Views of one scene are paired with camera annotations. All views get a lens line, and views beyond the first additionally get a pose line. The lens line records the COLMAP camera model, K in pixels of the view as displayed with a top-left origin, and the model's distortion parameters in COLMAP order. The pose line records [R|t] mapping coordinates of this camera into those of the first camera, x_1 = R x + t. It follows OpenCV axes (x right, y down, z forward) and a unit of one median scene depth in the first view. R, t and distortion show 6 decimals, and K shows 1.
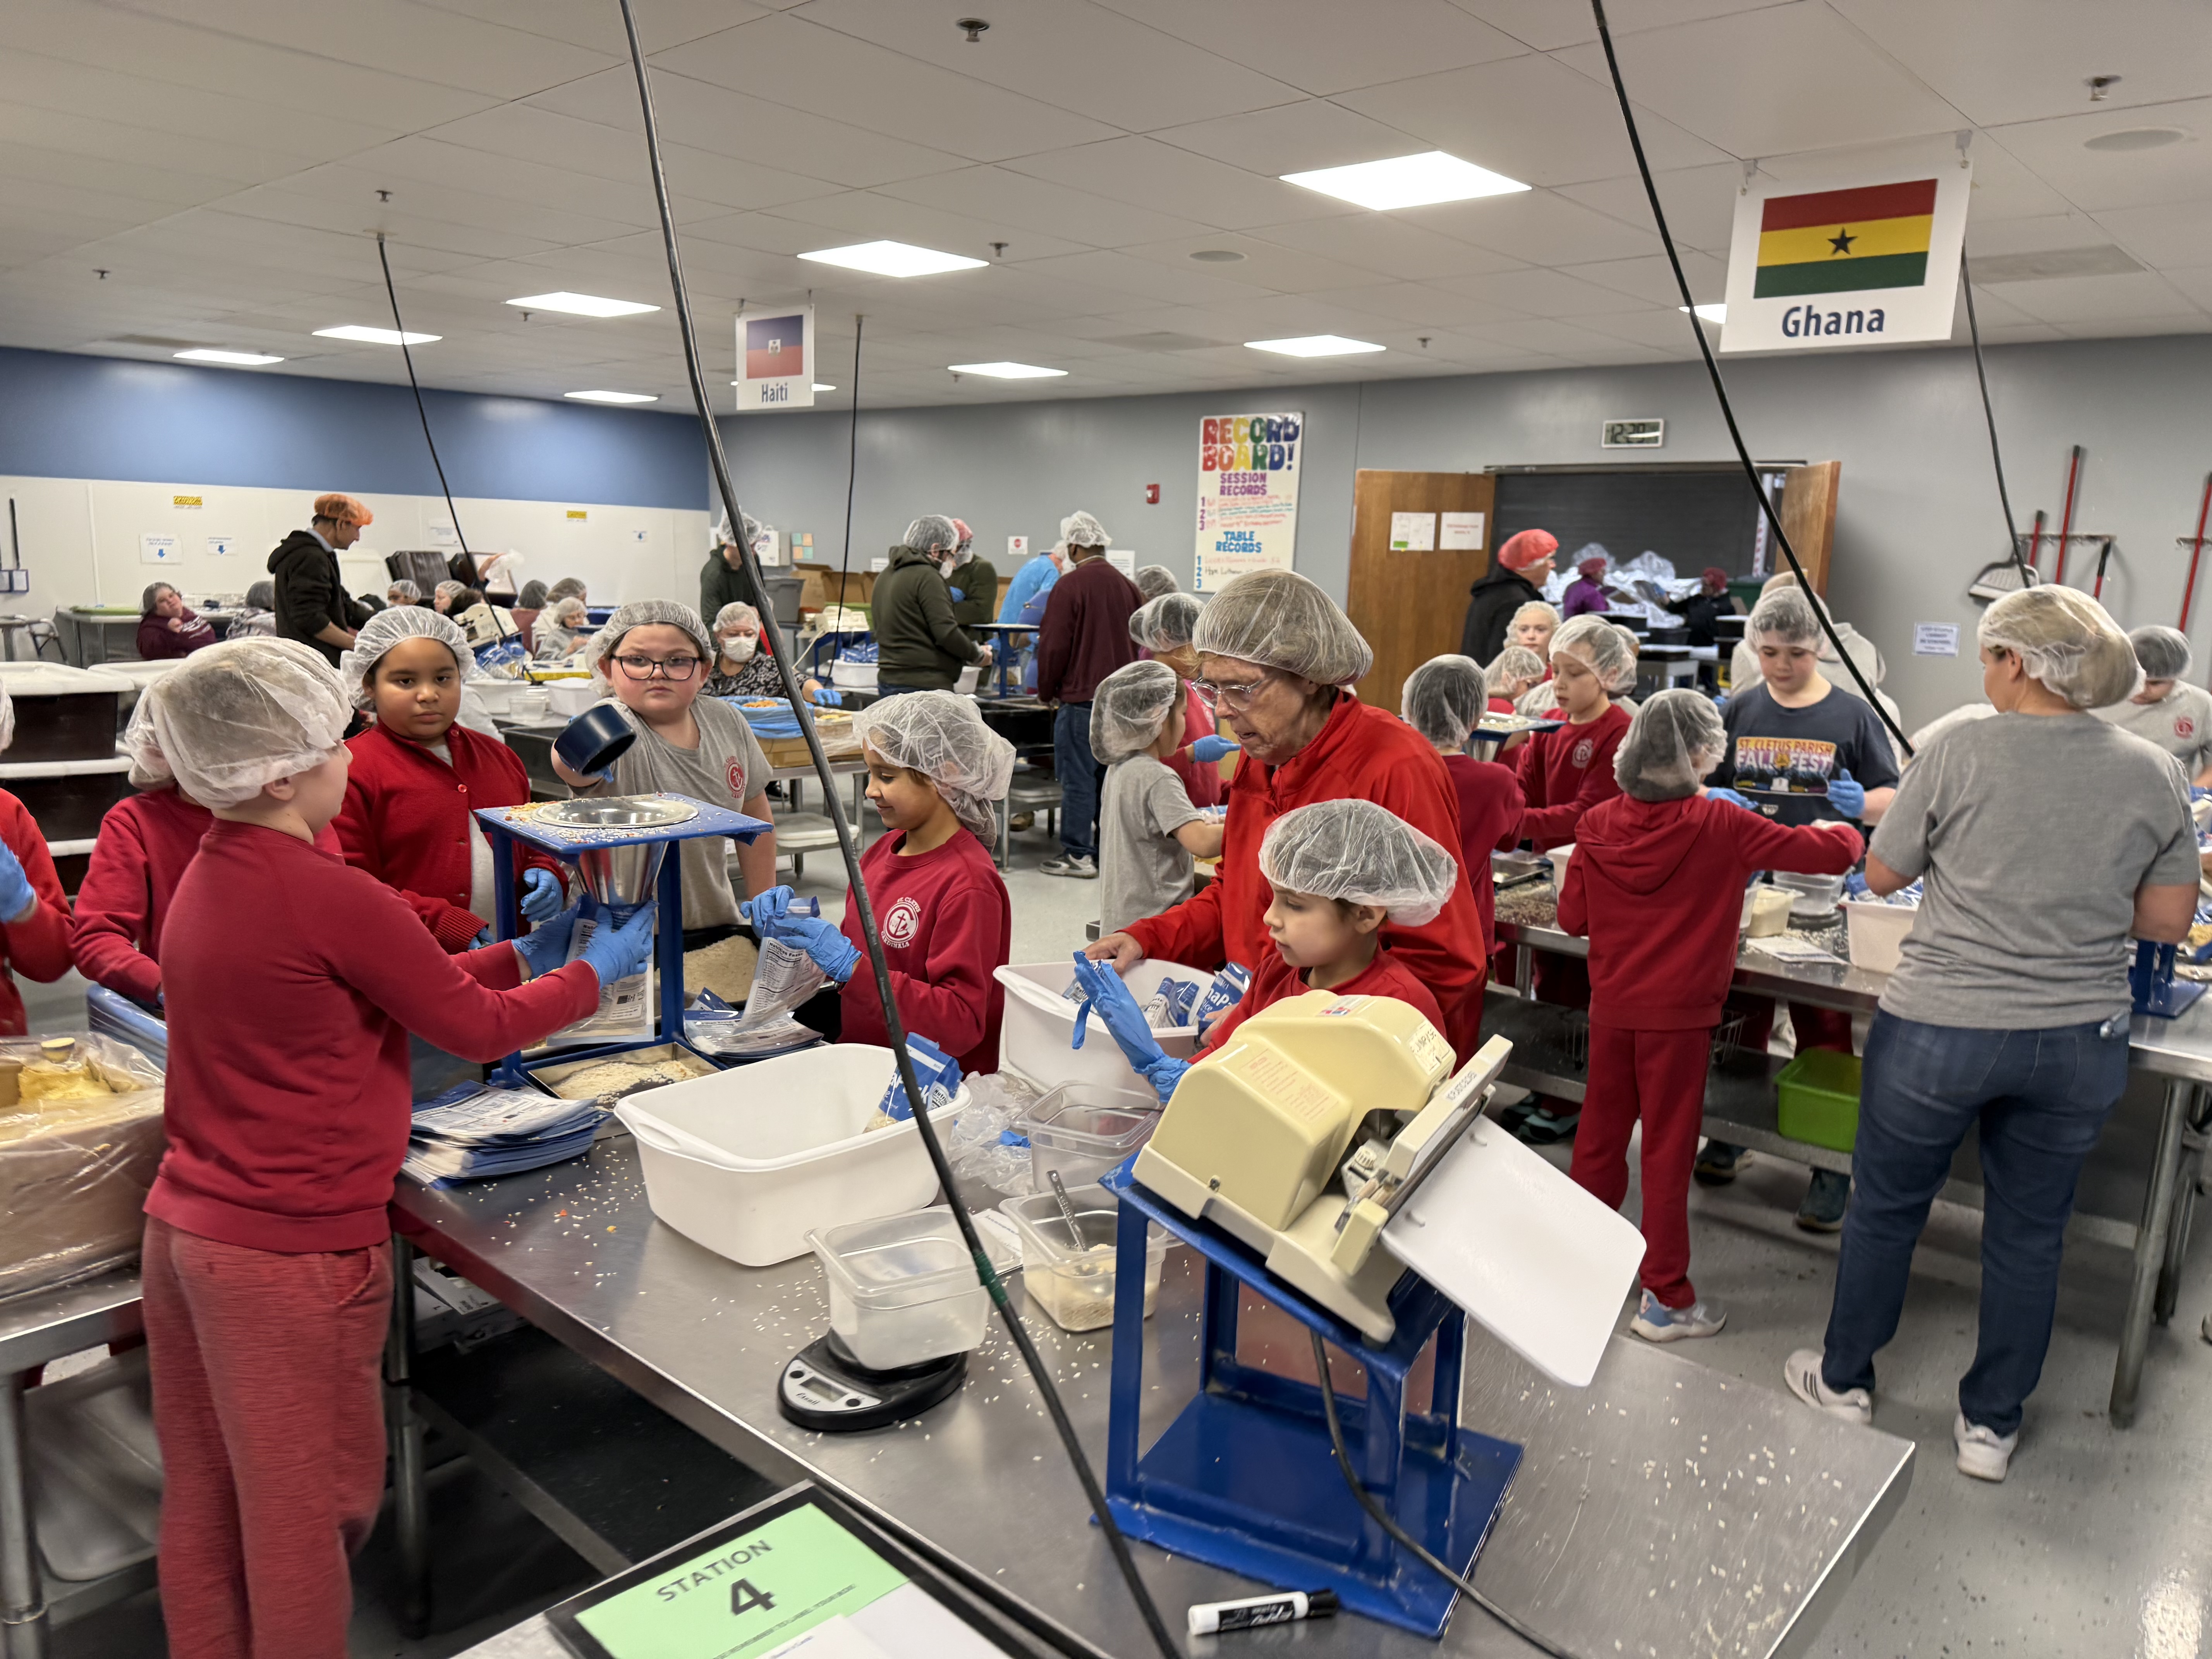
lens RADIAL K [[1648.1, 0, 1106.0], [0, 1648.1, 829.5], [0, 0, 1]] dist [0.062021, -0.085199]
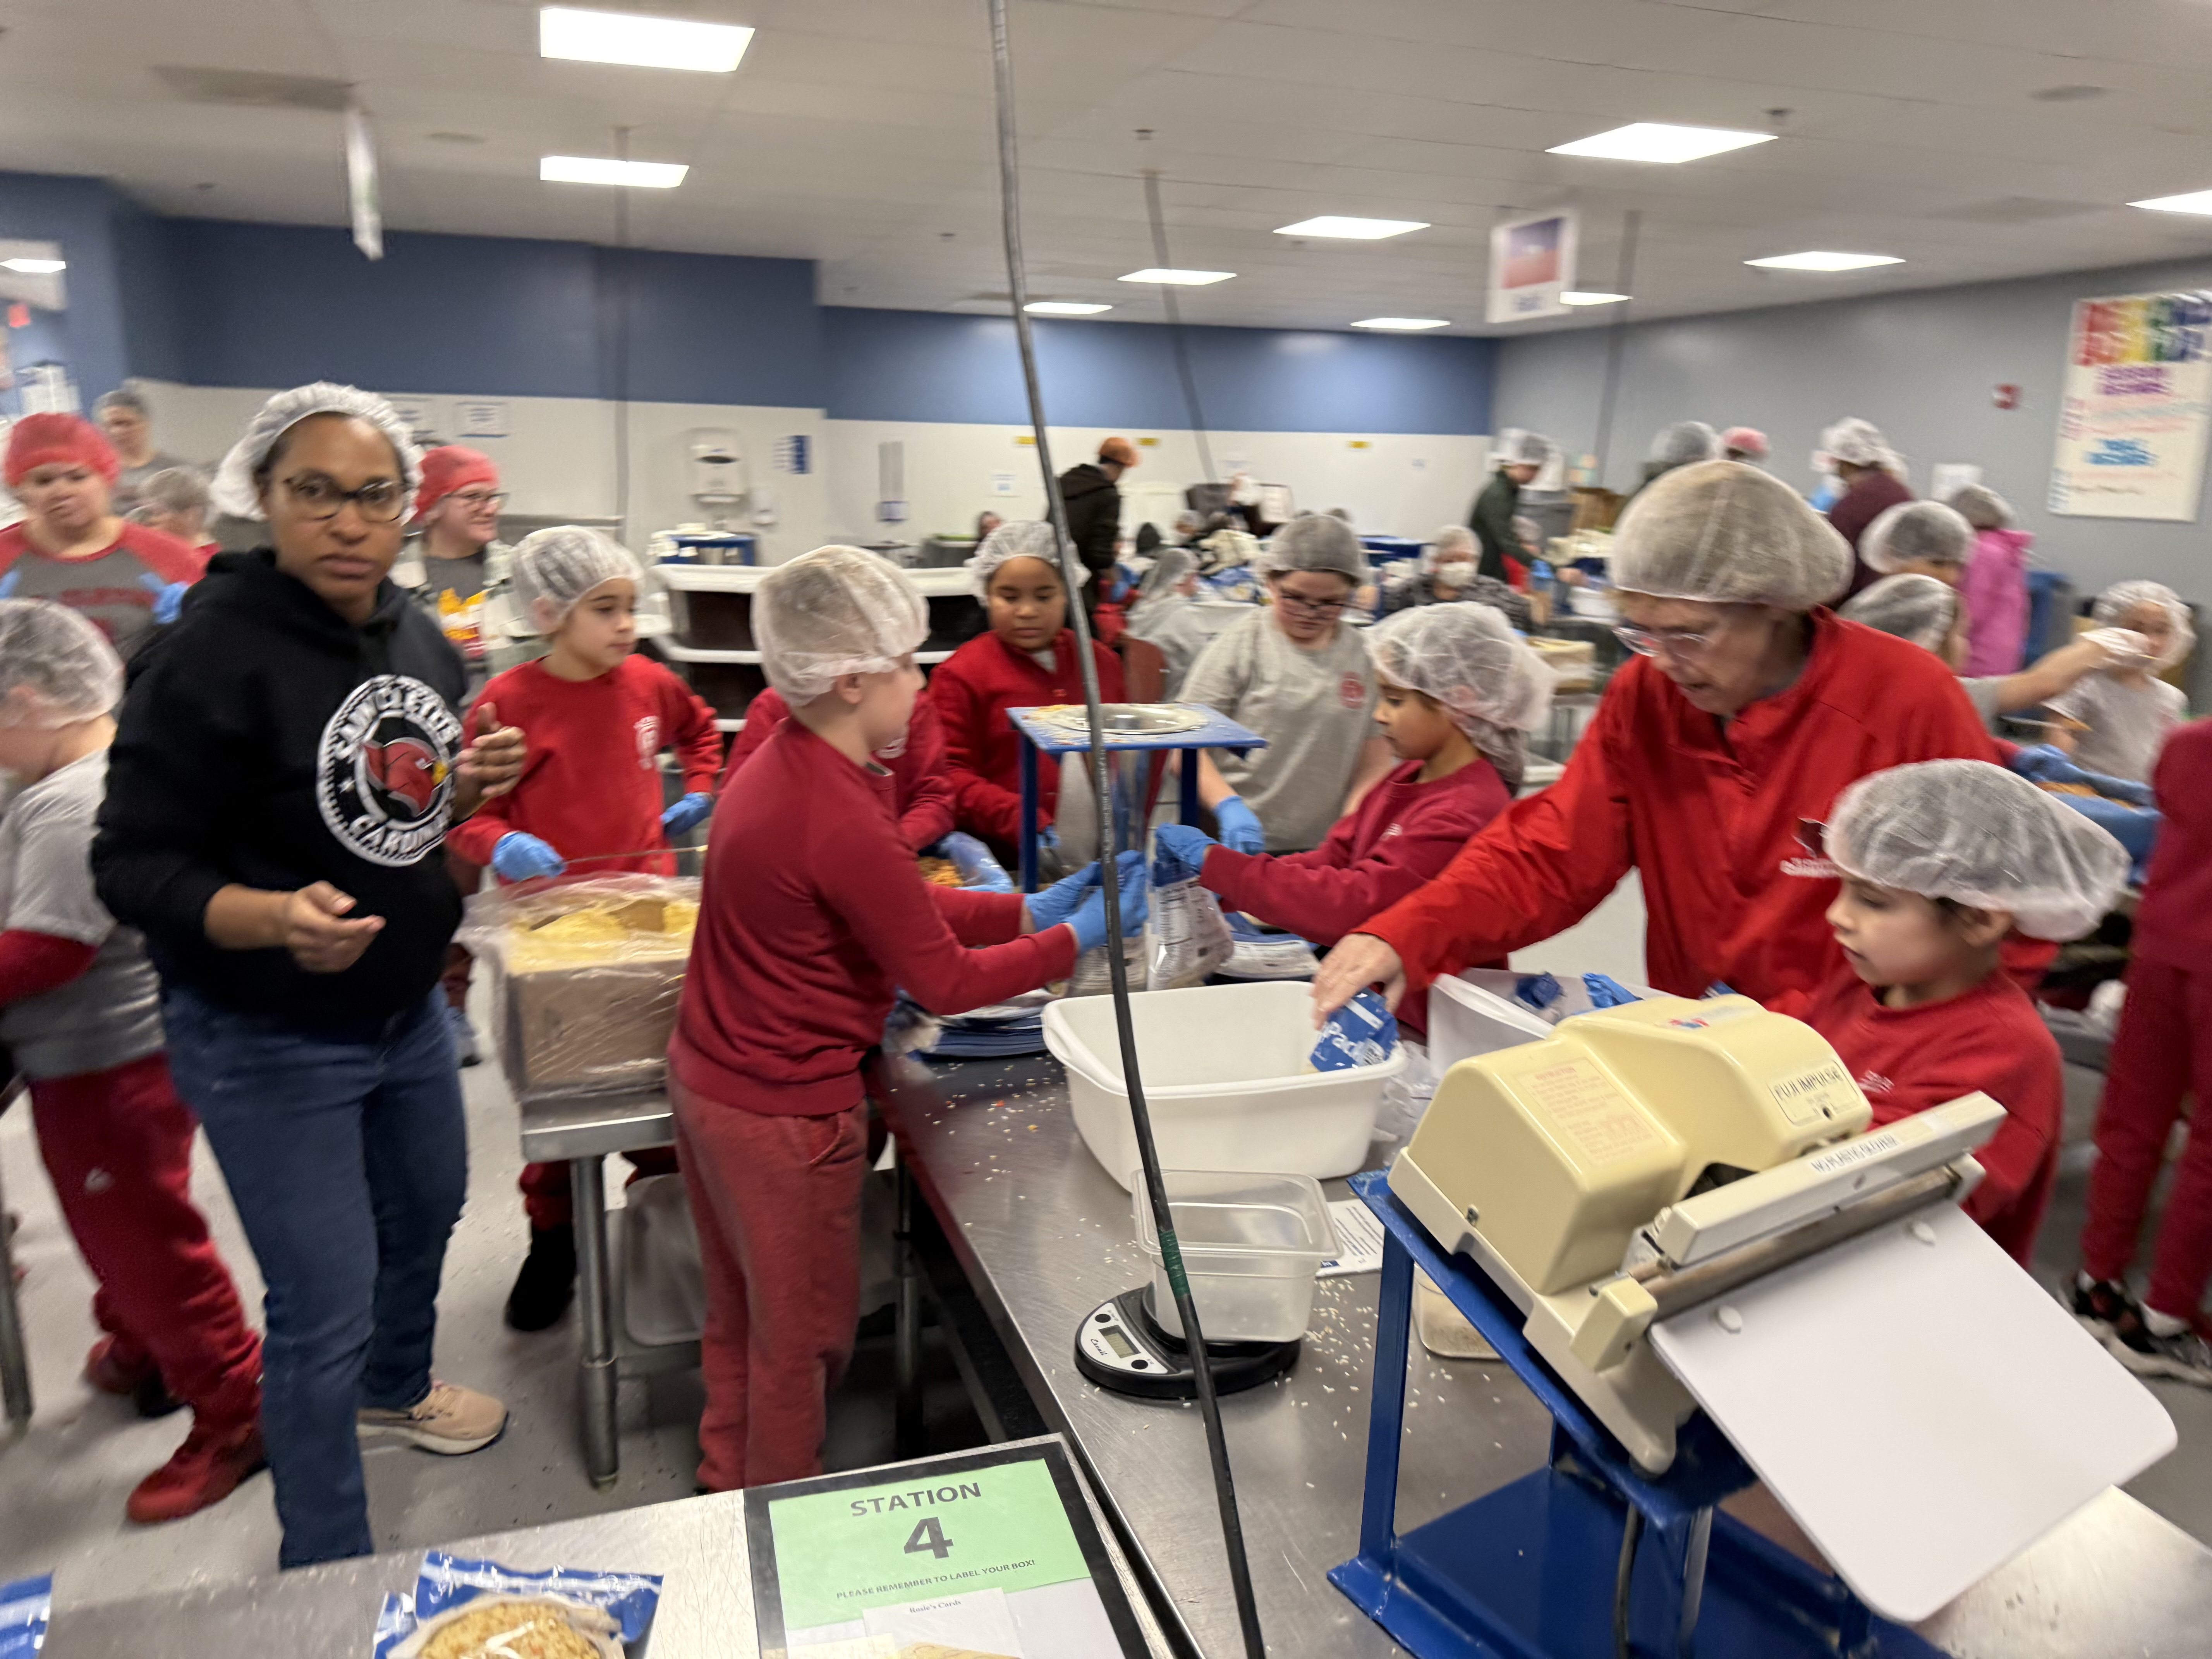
lens RADIAL K [[1601.8, 0, 1106.0], [0, 1601.8, 829.5], [0, 0, 1]] dist [0.082276, -0.114450]
pose [[0.863585, 0.093219, -0.495511, 0.188916], [-0.073386, 0.995534, 0.059388, -0.001293], [0.498834, -0.014923, 0.866569, 0.167551]]
